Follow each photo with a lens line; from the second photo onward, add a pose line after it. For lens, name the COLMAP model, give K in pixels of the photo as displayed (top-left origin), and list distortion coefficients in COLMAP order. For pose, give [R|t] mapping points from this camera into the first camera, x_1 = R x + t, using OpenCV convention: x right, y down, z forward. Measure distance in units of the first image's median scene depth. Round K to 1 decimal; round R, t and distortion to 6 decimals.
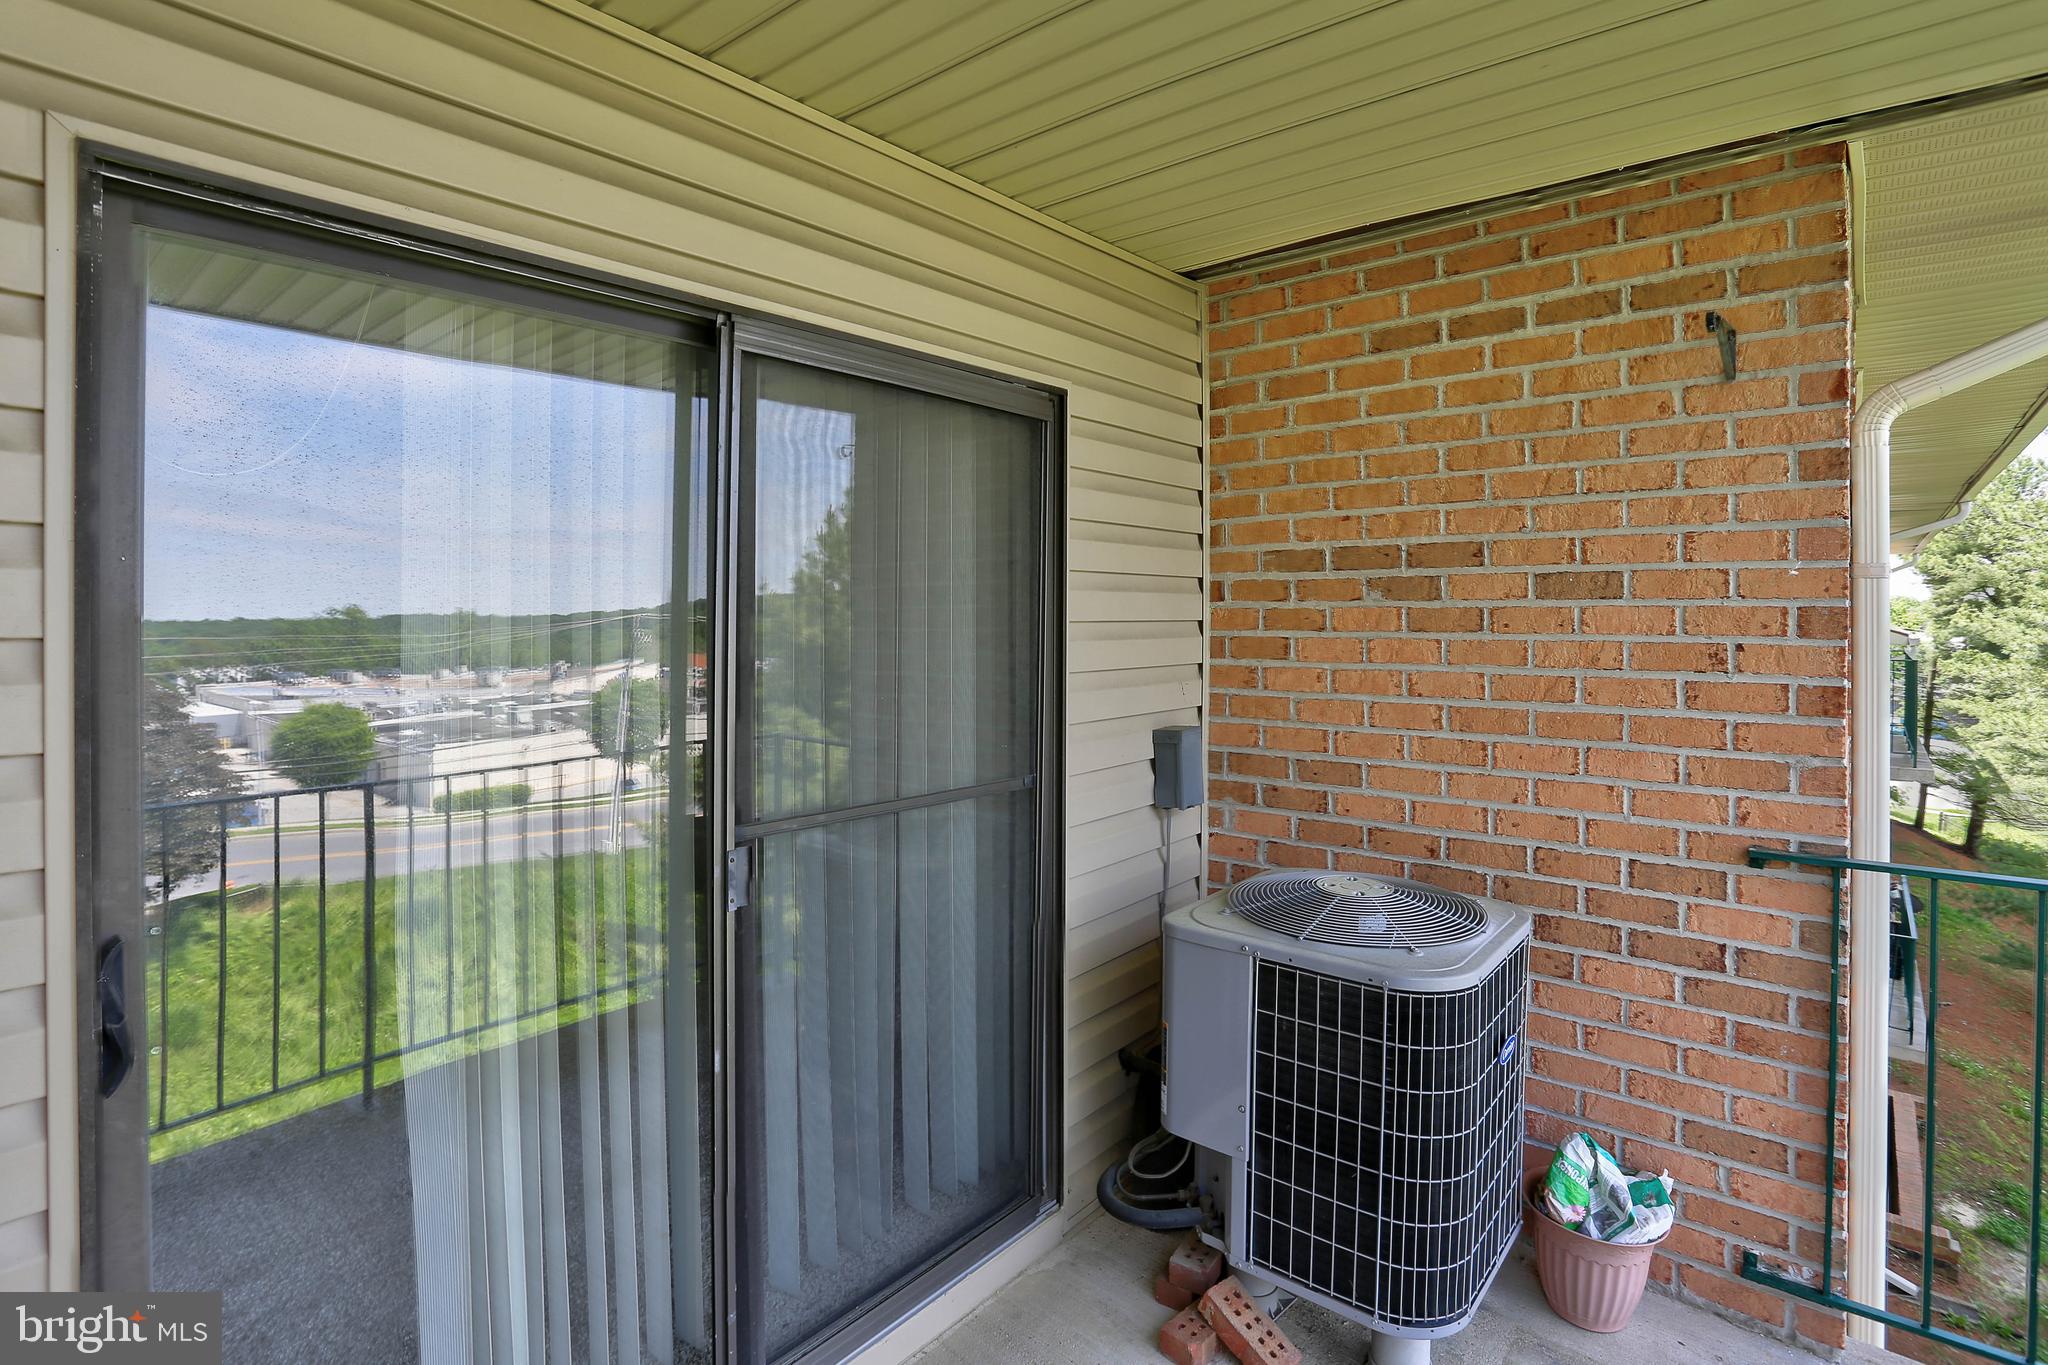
lens RADIAL K [[1027.0, 0, 1033.9], [0, 1027.0, 649.4], [0, 0, 1]] dist [-0.069169, 0.028668]
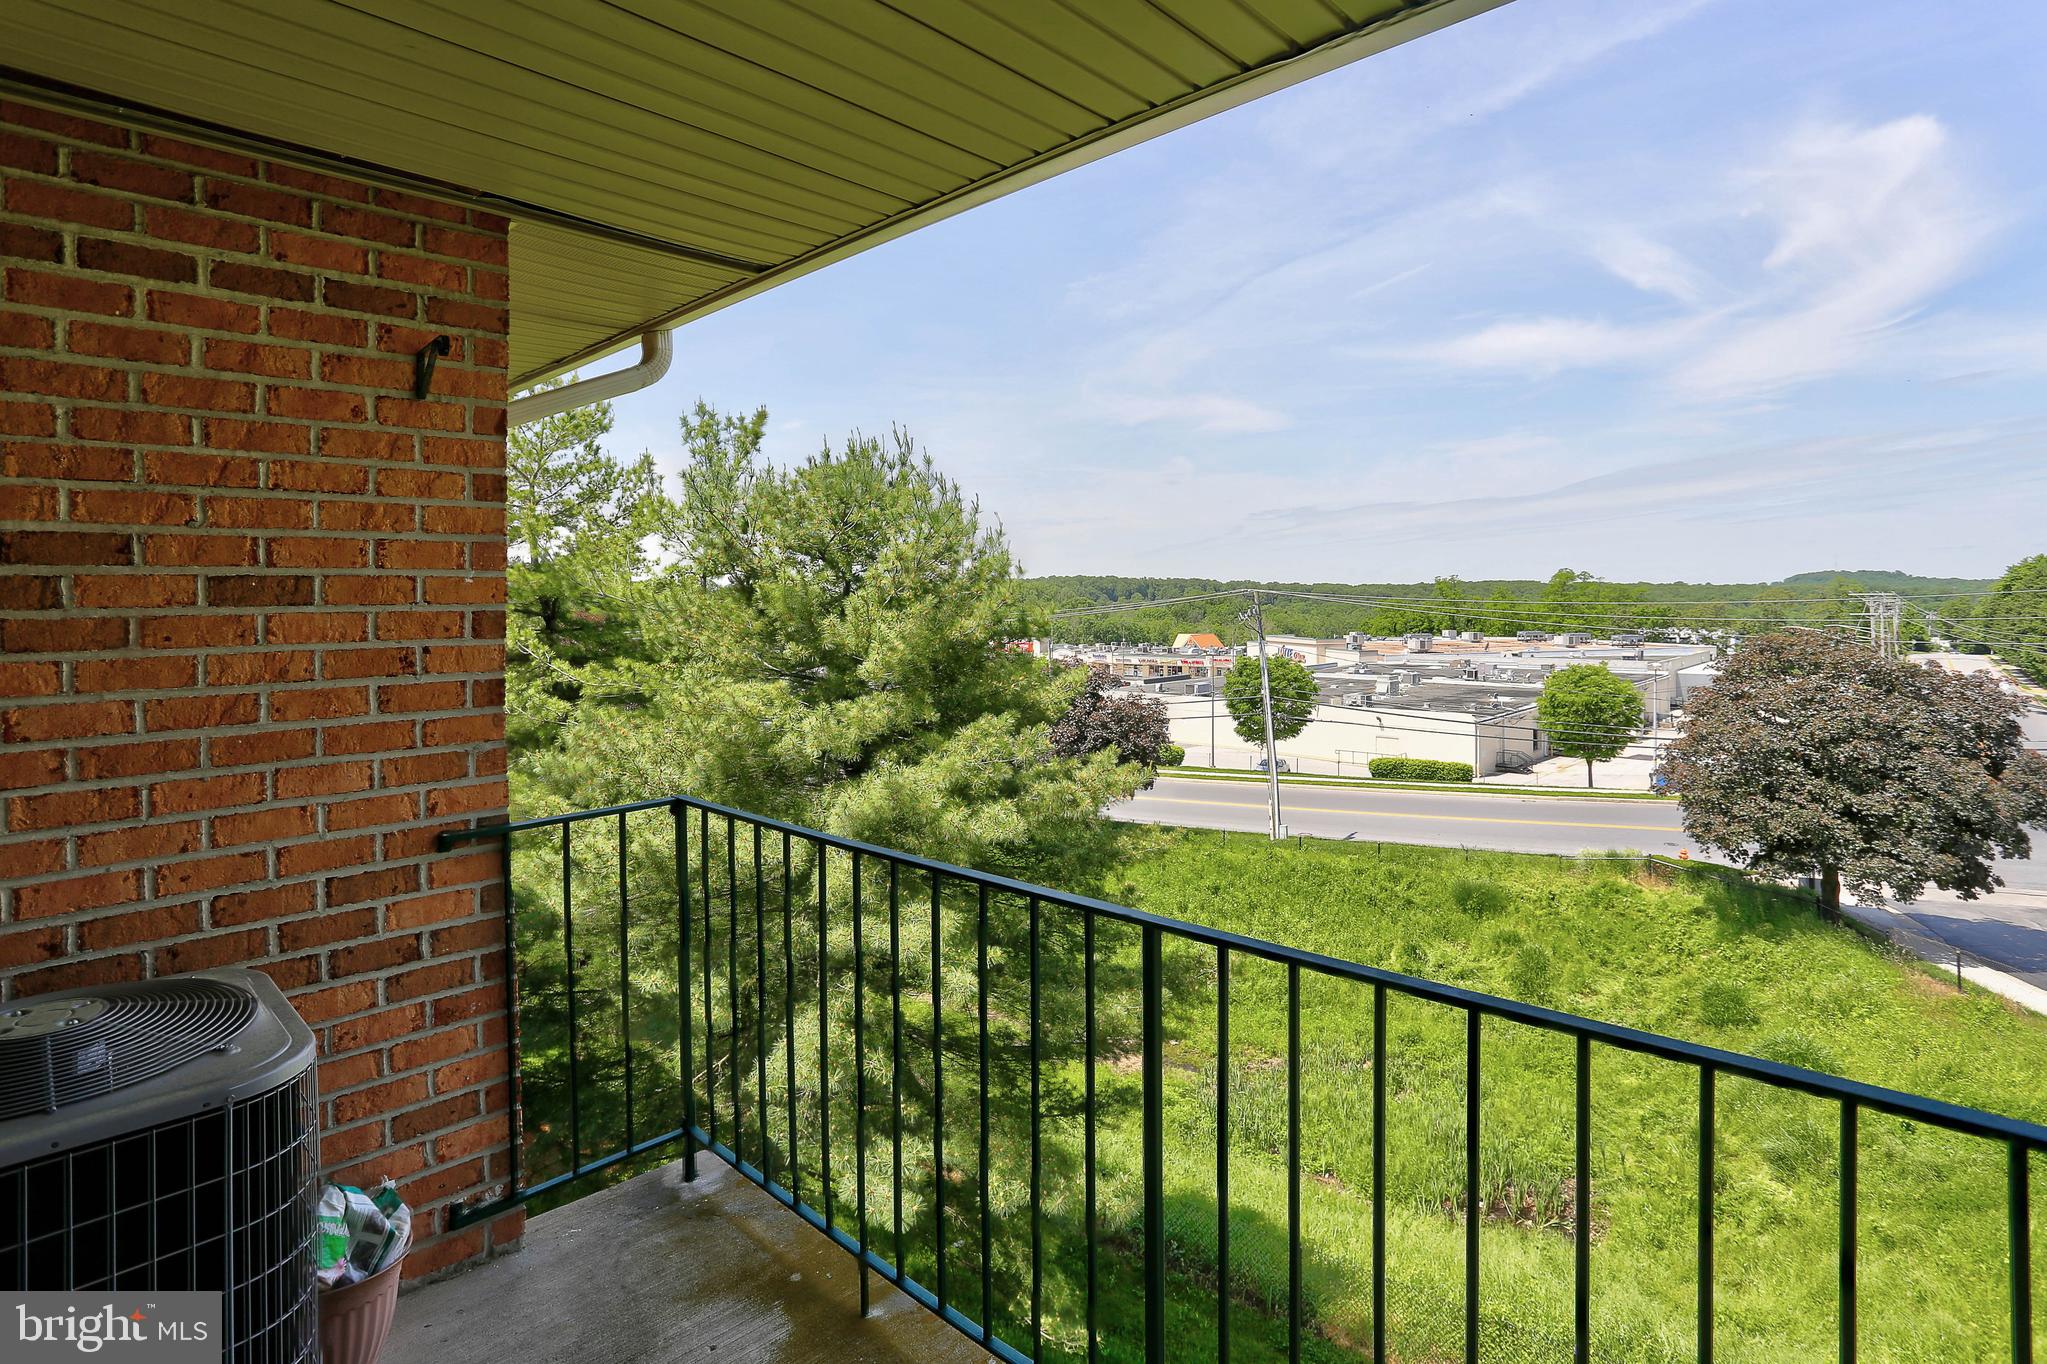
lens RADIAL K [[1026.5, 0, 1033.4], [0, 1026.5, 648.9], [0, 0, 1]] dist [-0.069169, 0.028668]
pose [[0.067012, -0.043235, 0.996815, -0.304421], [0.053227, 0.997793, 0.039699, -0.010538], [-0.996331, 0.050397, 0.069166, 0.264656]]
